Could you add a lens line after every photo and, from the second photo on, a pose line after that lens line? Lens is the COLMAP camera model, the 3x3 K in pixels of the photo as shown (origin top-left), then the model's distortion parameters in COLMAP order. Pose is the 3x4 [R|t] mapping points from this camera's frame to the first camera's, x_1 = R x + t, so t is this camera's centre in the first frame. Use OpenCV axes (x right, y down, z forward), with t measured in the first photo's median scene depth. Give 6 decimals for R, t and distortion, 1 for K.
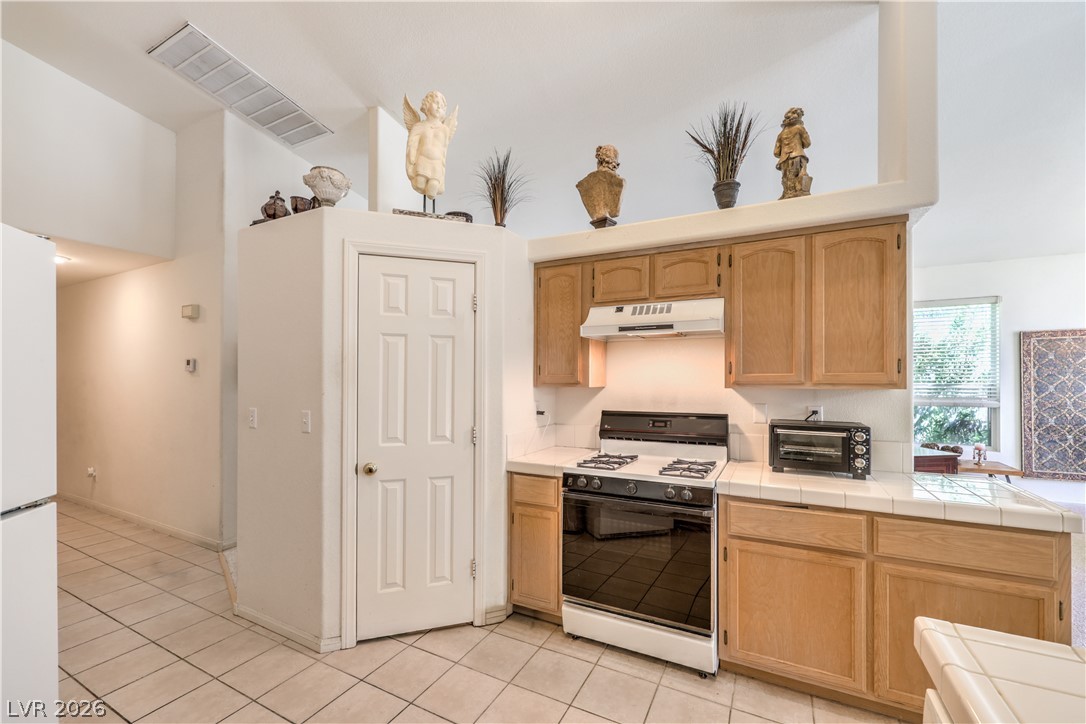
lens RADIAL K [[440.3, 0, 548.5], [0, 440.3, 378.7], [0, 0, 1]] dist [-0.000657, -0.000120]
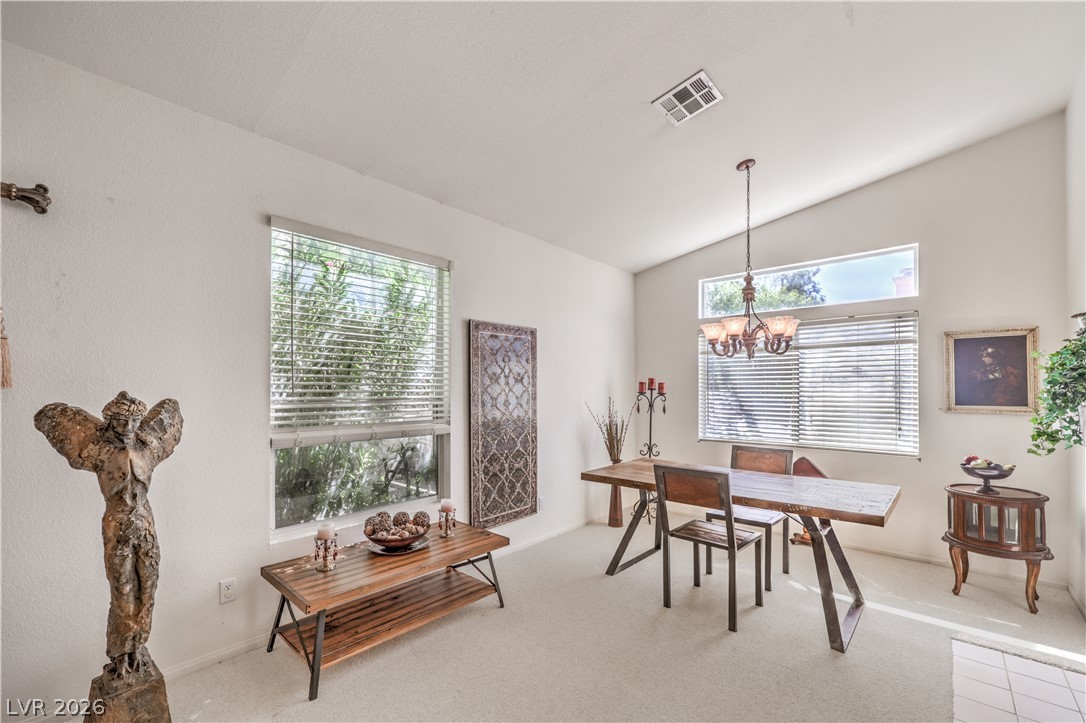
lens RADIAL K [[448.3, 0, 544.3], [0, 448.3, 389.5], [0, 0, 1]] dist [-0.000779, 0.000029]
pose [[0.242817, 0.004447, 0.970062, 0.832698], [0.000186, 0.999989, -0.004631, 0.008028], [-0.970072, 0.001304, 0.242814, 1.392192]]
